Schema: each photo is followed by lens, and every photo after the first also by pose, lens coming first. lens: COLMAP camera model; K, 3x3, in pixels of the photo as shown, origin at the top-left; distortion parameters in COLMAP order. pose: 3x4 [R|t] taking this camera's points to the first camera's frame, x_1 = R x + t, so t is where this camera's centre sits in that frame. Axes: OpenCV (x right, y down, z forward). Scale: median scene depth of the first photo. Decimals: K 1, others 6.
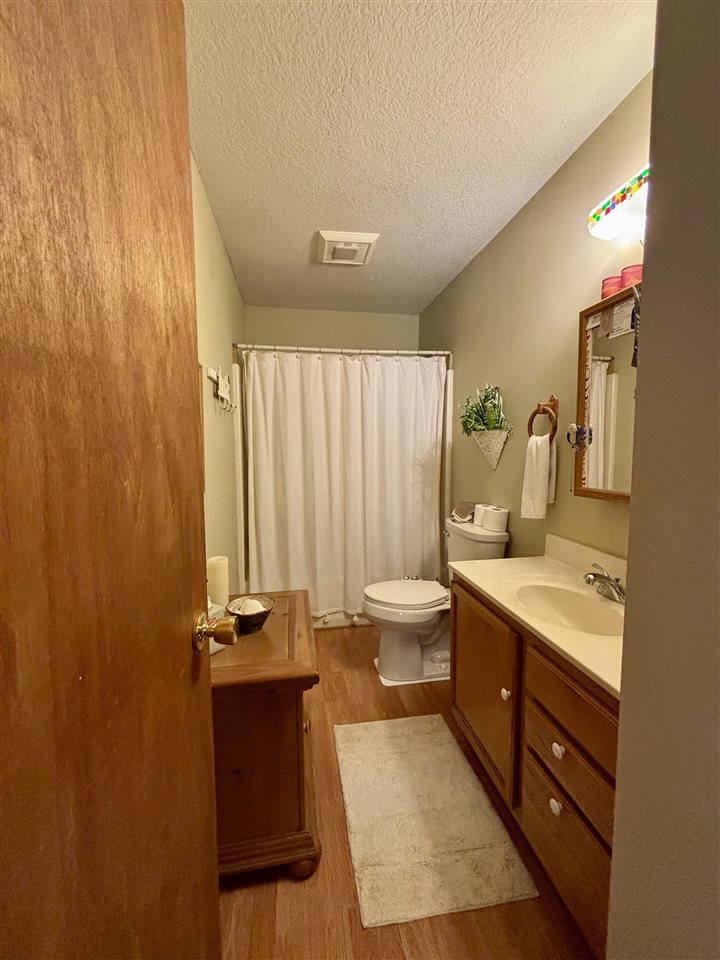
lens RADIAL K [[385.0, 0, 360.0], [0, 385.0, 480.0], [0, 0, 1]] dist [0.000050, 0.000274]
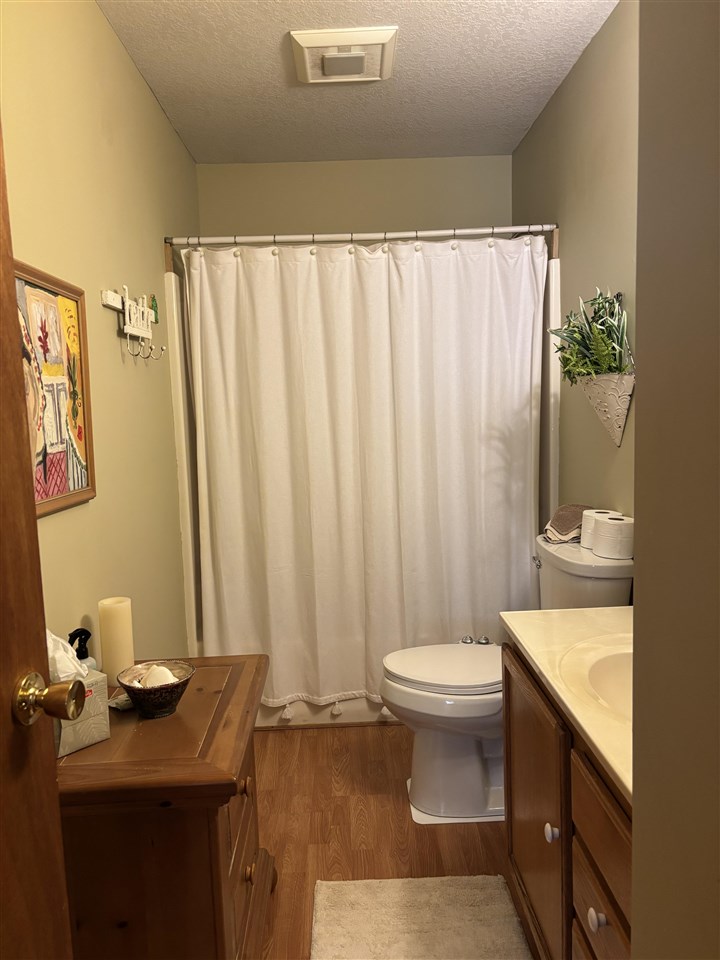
lens RADIAL K [[729.5, 0, 357.5], [0, 729.5, 484.9], [0, 0, 1]] dist [-0.000085, 0.040497]
pose [[0.988611, -0.011497, -0.150053, 0.144711], [0.016634, 0.999316, 0.033019, -0.012118], [0.149571, -0.035139, 0.988126, -0.078736]]
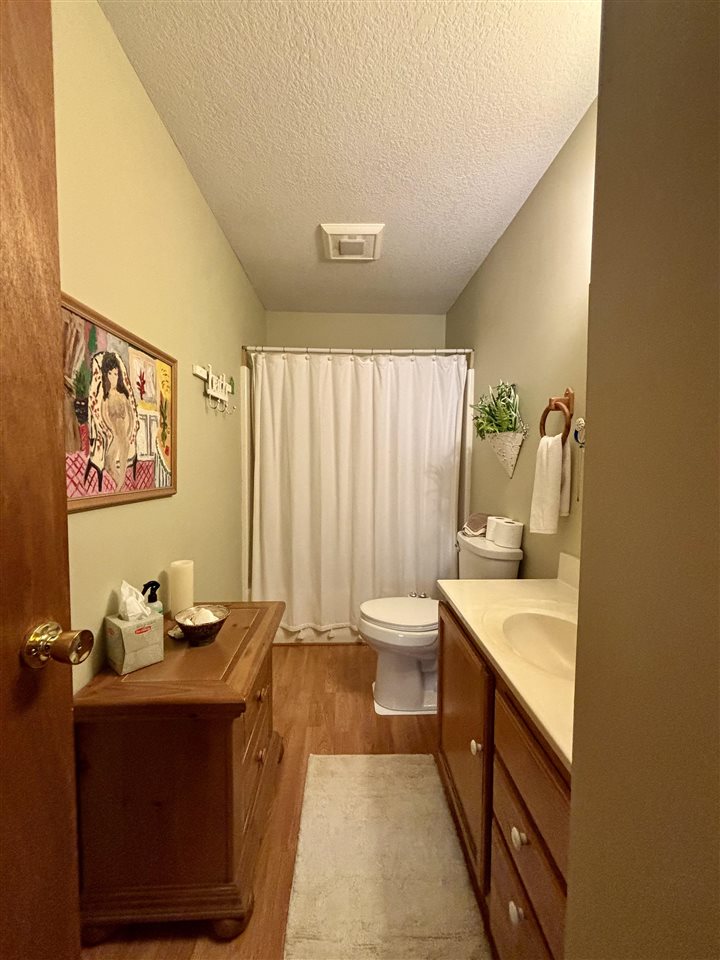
lens RADIAL K [[385.0, 0, 360.0], [0, 385.0, 480.0], [0, 0, 1]] dist [0.000050, 0.000274]
pose [[0.990702, 0.020990, -0.134423, 0.131112], [-0.025065, 0.999274, -0.028693, 0.013368], [0.133723, 0.031796, 0.990509, 0.083779]]
